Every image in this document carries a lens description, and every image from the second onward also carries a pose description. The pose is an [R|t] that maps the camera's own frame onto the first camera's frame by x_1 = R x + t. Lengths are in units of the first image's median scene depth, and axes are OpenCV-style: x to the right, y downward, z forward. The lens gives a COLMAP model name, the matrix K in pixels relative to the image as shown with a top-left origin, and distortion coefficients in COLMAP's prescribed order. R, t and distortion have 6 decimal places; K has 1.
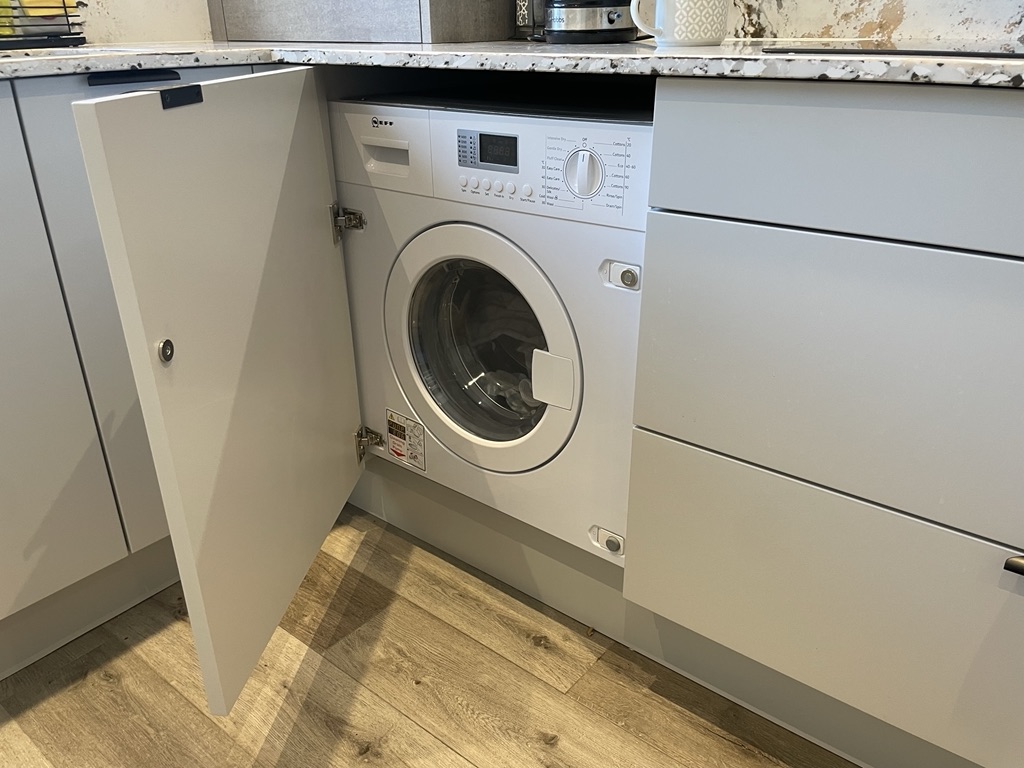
lens RADIAL K [[787.0, 0, 512.0], [0, 787.0, 384.0], [0, 0, 1]] dist [-0.000695, -0.007789]
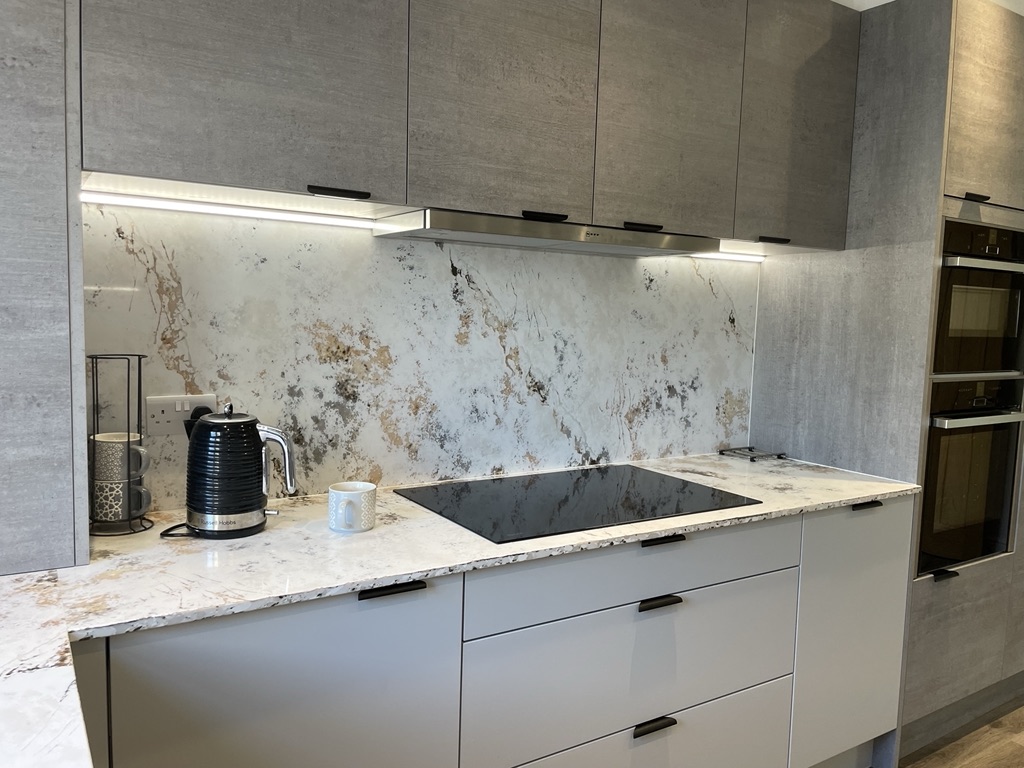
lens RADIAL K [[787.0, 0, 512.0], [0, 787.0, 384.0], [0, 0, 1]] dist [-0.000695, -0.007789]
pose [[0.317292, -0.068256, 0.945868, -0.885497], [0.368946, 0.927712, -0.056817, -0.401044], [-0.873616, 0.367002, 0.319539, 0.128555]]
